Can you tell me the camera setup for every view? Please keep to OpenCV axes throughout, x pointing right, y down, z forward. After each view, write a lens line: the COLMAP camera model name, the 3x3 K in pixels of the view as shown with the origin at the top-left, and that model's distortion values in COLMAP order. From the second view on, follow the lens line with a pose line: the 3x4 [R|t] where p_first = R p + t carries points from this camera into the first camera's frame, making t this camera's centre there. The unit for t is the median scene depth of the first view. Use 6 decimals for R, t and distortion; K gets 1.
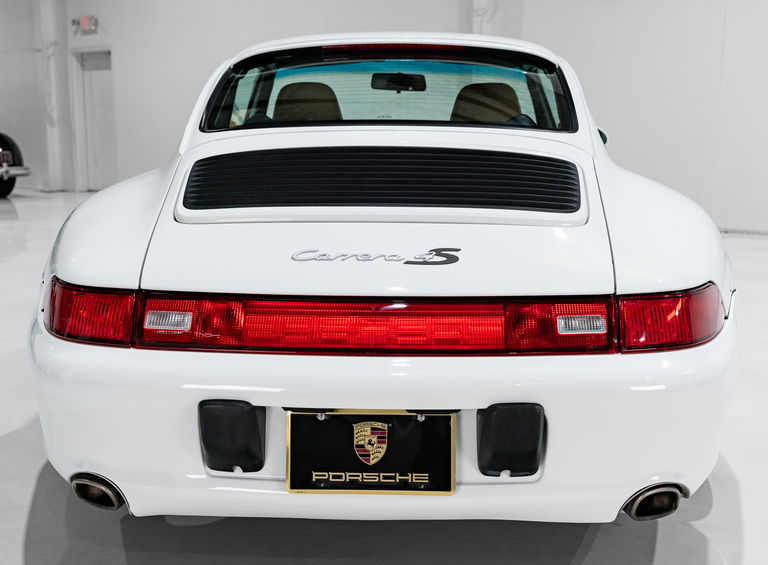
lens RADIAL K [[874.8, 0, 387.0], [0, 874.8, 276.2], [0, 0, 1]] dist [-0.011870, 0.000000]
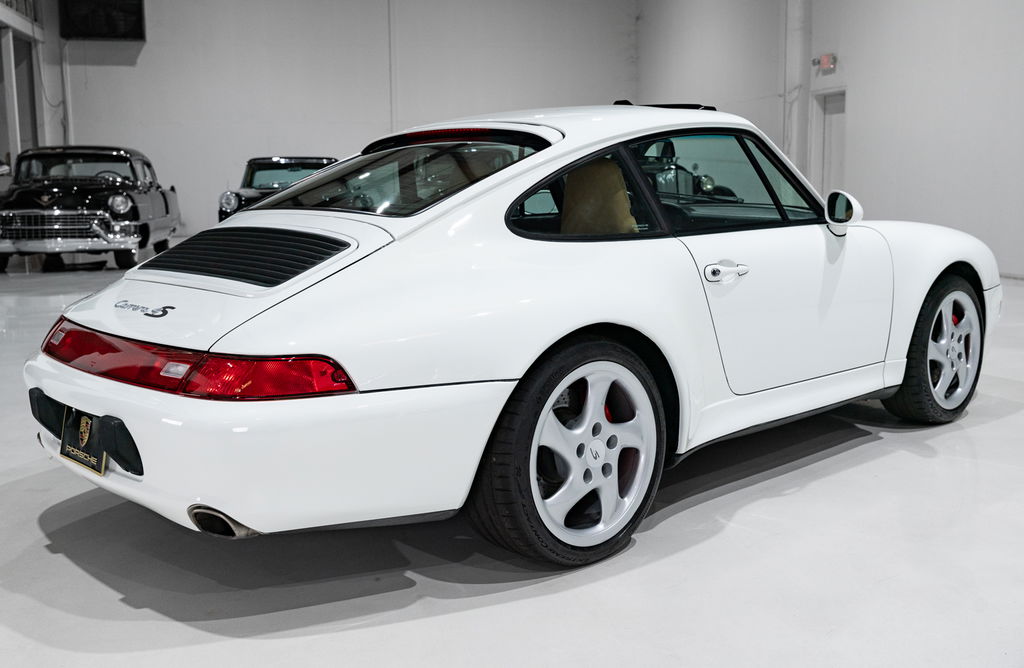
lens RADIAL K [[1056.5, 0, 495.6], [0, 1056.5, 306.4], [0, 0, 1]] dist [0.019043, 0.000000]
pose [[0.696552, 0.075134, -0.713561, 1.694681], [-0.104194, 0.994552, 0.003010, -0.095056], [0.709900, 0.072252, 0.700586, 0.222319]]
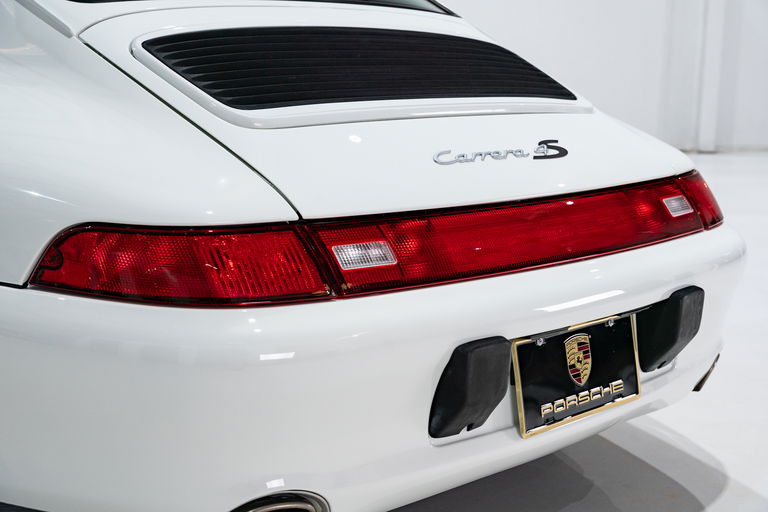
lens RADIAL K [[1094.9, 0, 384.4], [0, 1094.9, 260.4], [0, 0, 1]] dist [0.023836, 0.000000]
pose [[0.713481, -0.129501, 0.688603, -0.891130], [0.106091, 0.991407, 0.076525, -0.014049], [-0.692596, 0.018455, 0.721090, 0.333201]]
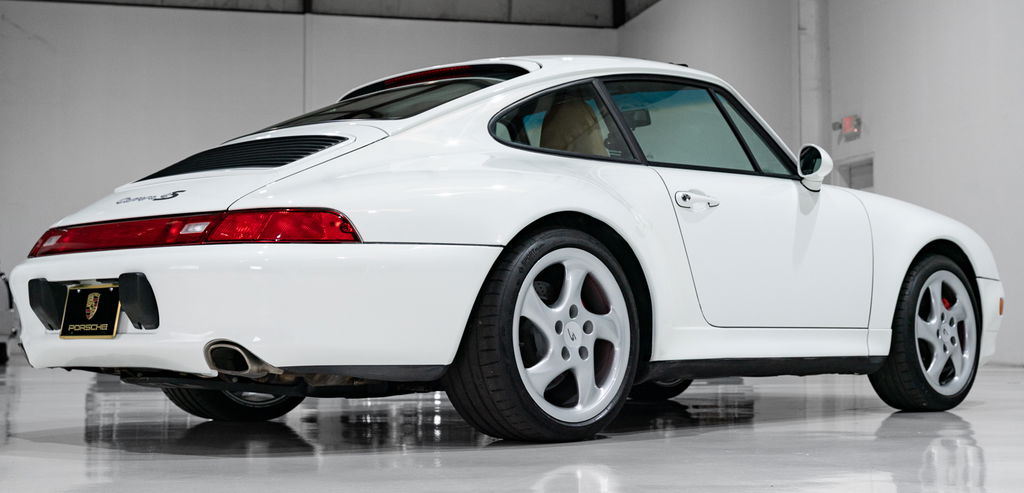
lens RADIAL K [[1489.1, 0, 497.0], [0, 1489.1, 223.5], [0, 0, 1]] dist [0.038593, 0.000000]
pose [[0.729493, -0.052973, -0.681934, 2.298937], [-0.108385, 0.975447, -0.191717, 0.472584], [0.675346, 0.213768, 0.705840, -0.419255]]
